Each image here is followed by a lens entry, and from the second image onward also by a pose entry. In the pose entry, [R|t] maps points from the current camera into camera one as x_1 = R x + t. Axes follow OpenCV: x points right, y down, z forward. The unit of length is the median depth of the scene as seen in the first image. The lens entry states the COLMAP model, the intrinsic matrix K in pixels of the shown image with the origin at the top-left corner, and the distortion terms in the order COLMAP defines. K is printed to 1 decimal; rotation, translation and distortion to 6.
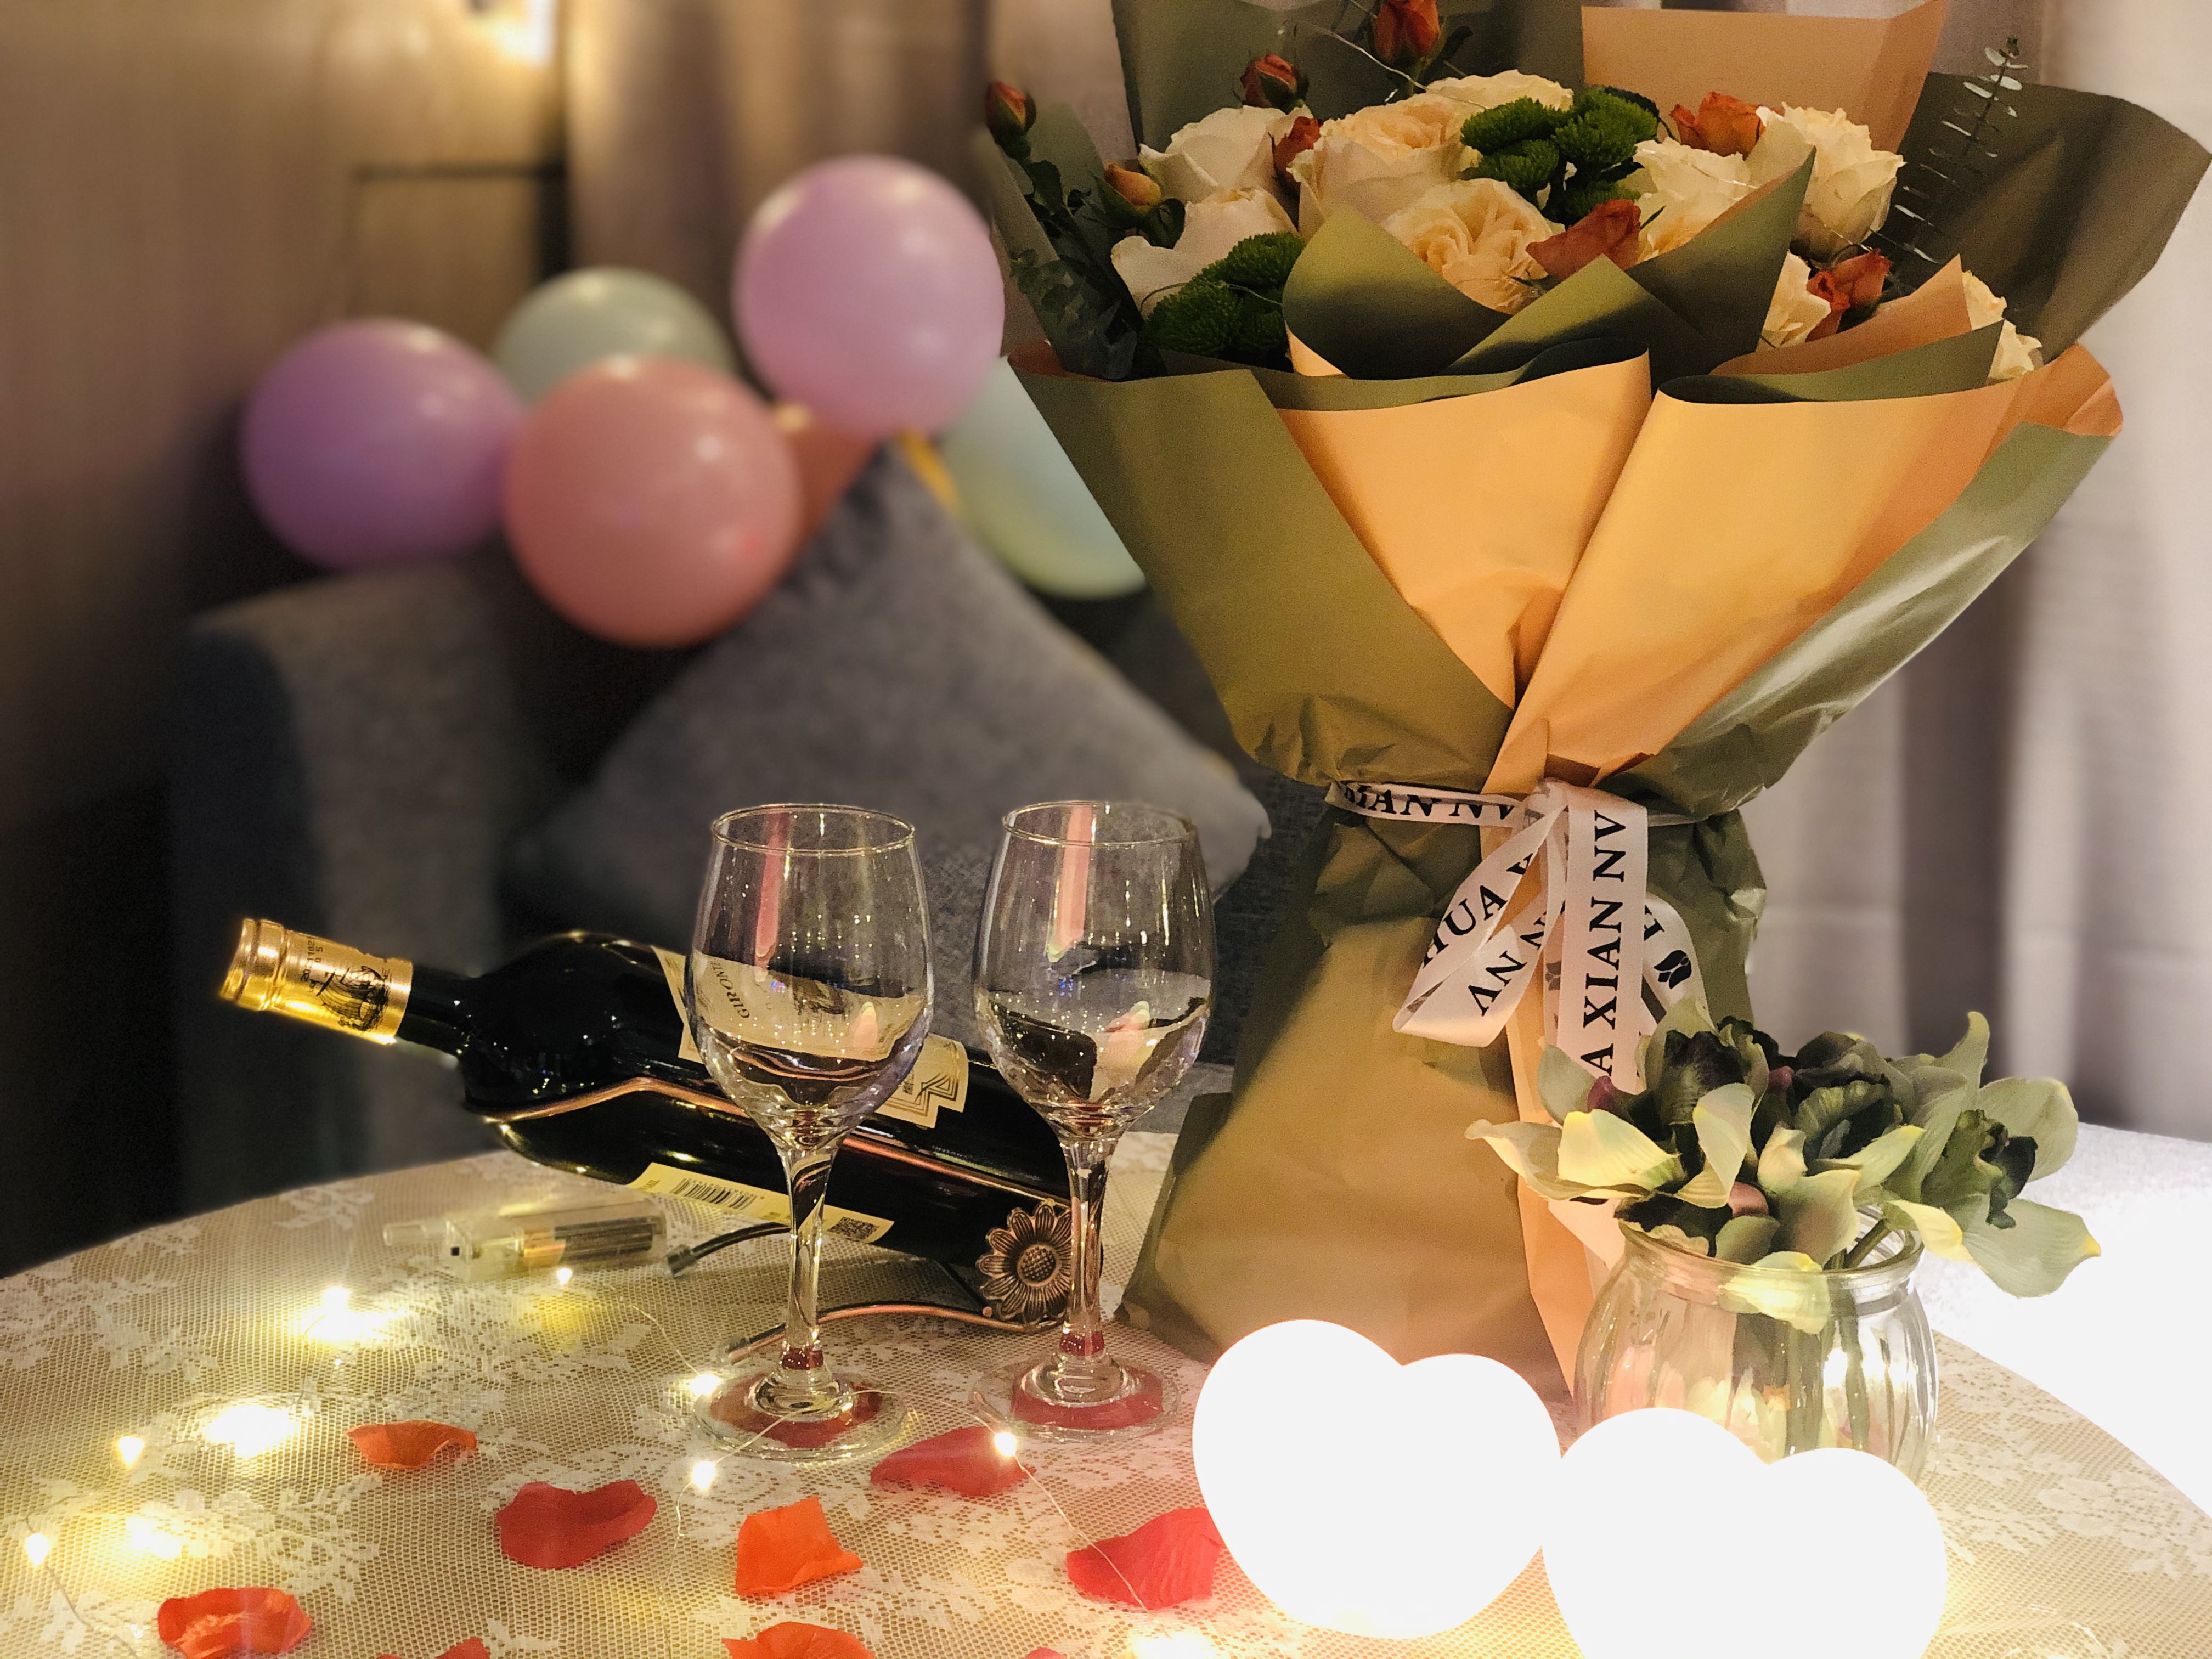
lens RADIAL K [[3343.7, 0, 1106.0], [0, 3343.7, 829.5], [0, 0, 1]] dist [0.027454, 0.157357]
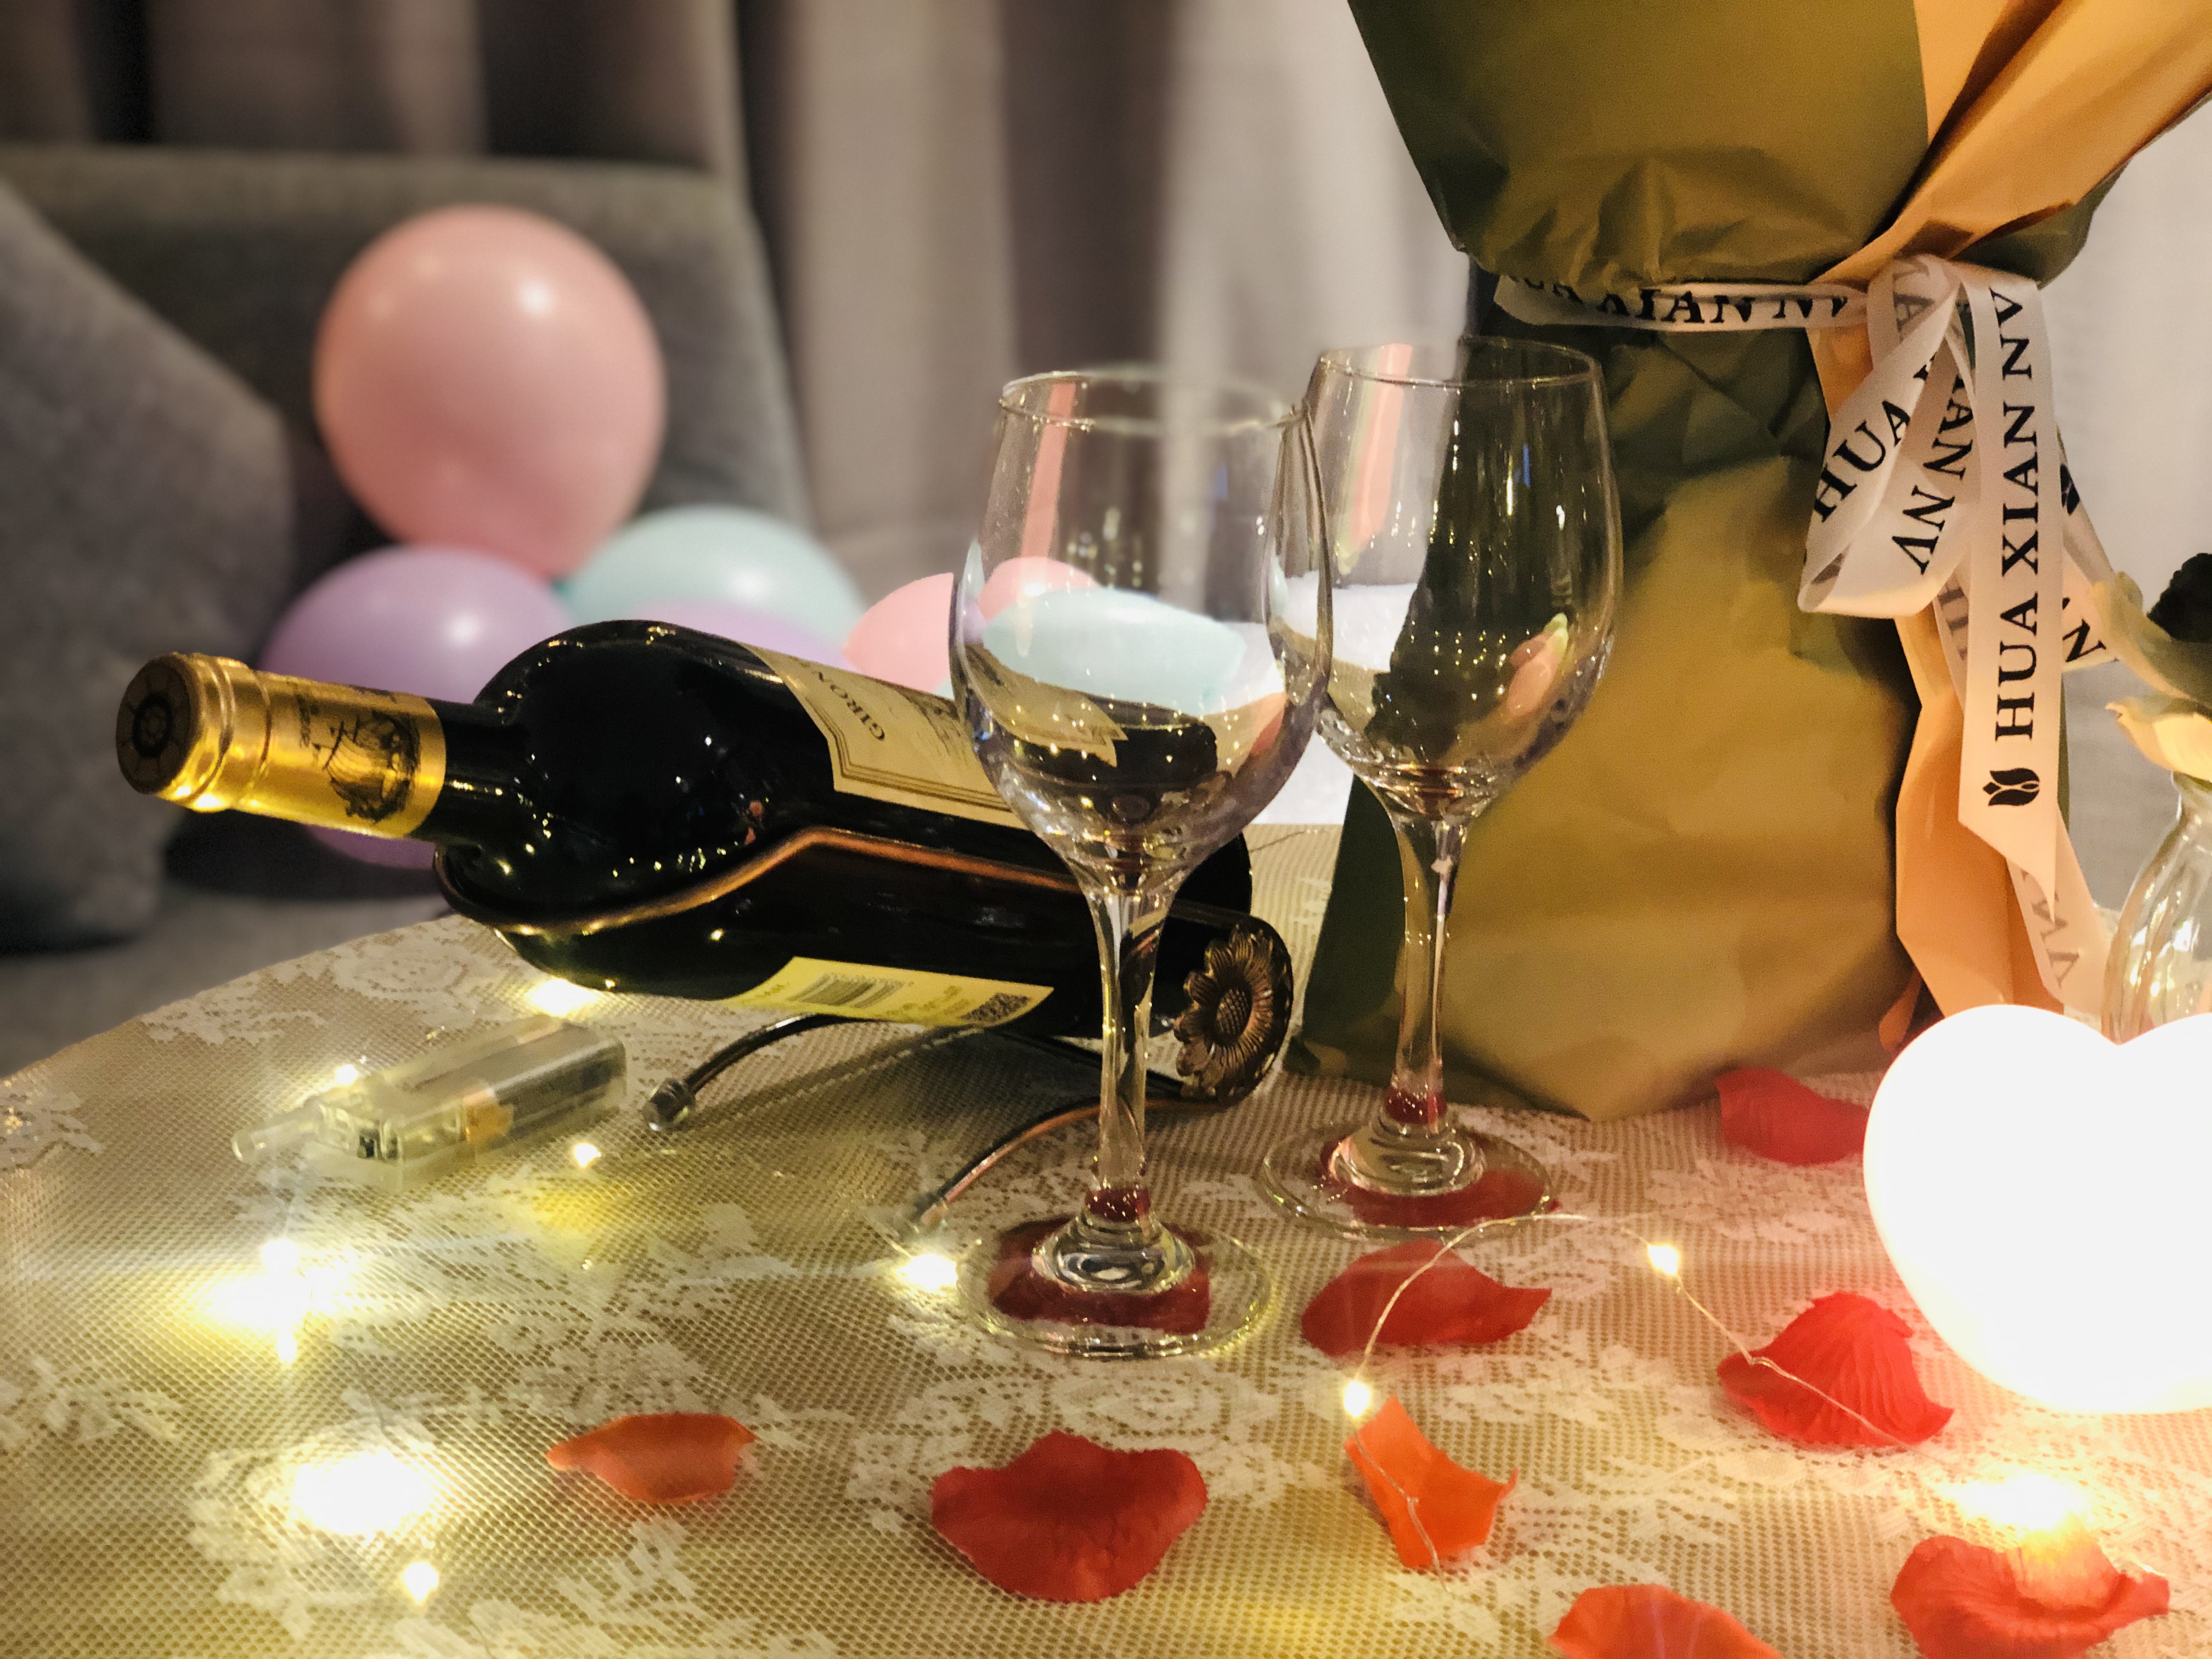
lens RADIAL K [[3343.7, 0, 1106.0], [0, 3343.7, 829.5], [0, 0, 1]] dist [0.027454, 0.157357]
pose [[0.887303, -0.147538, 0.436951, -0.370634], [0.104572, 0.987134, 0.120957, 0.002437], [-0.449175, -0.061633, 0.891315, 0.399310]]
